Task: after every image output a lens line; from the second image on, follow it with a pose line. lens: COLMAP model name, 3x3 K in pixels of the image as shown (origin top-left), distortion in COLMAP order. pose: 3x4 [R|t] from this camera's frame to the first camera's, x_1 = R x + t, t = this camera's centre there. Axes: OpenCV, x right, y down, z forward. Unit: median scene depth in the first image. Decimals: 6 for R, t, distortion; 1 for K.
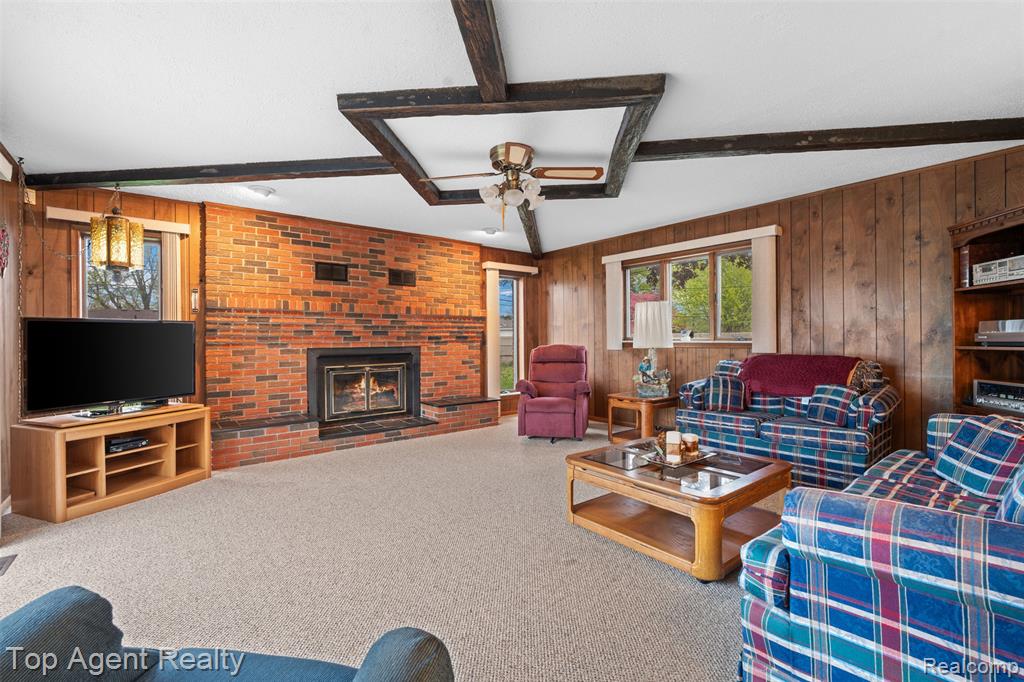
lens RADIAL K [[448.5, 0, 514.2], [0, 448.5, 341.0], [0, 0, 1]] dist [-0.002309, -0.000094]
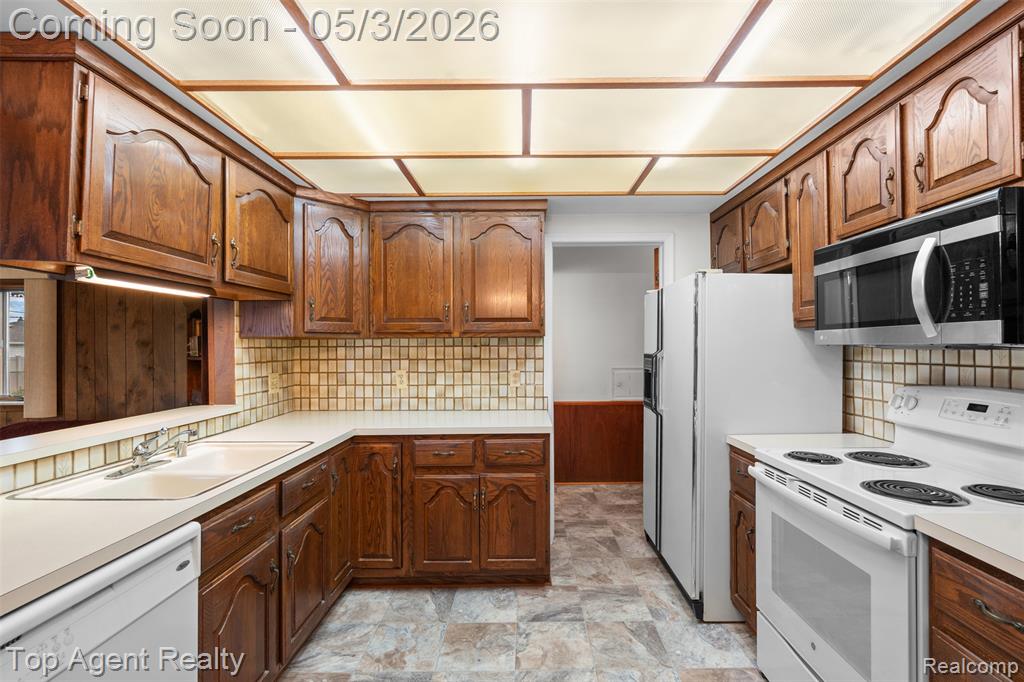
lens RADIAL K [[463.2, 0, 530.7], [0, 463.2, 345.1], [0, 0, 1]] dist [-0.003312, 0.000100]
pose [[0.618924, 0.008117, 0.785409, 0.386425], [0.006731, 0.999855, -0.015637, -0.076681], [-0.785422, 0.014965, 0.618780, -0.221297]]
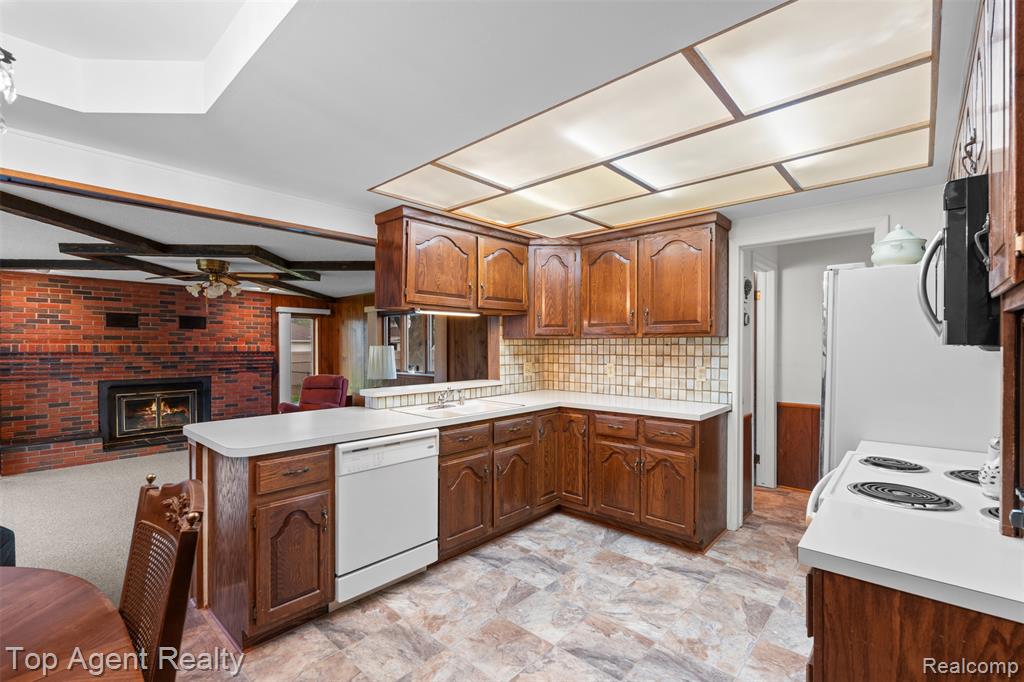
lens RADIAL K [[456.2, 0, 509.8], [0, 456.2, 351.6], [0, 0, 1]] dist [-0.000499, -0.000393]
pose [[0.987633, 0.005390, 0.156688, 0.472685], [-0.006117, 0.999973, 0.004160, -0.076012], [-0.156662, -0.005067, 0.987639, -0.448669]]
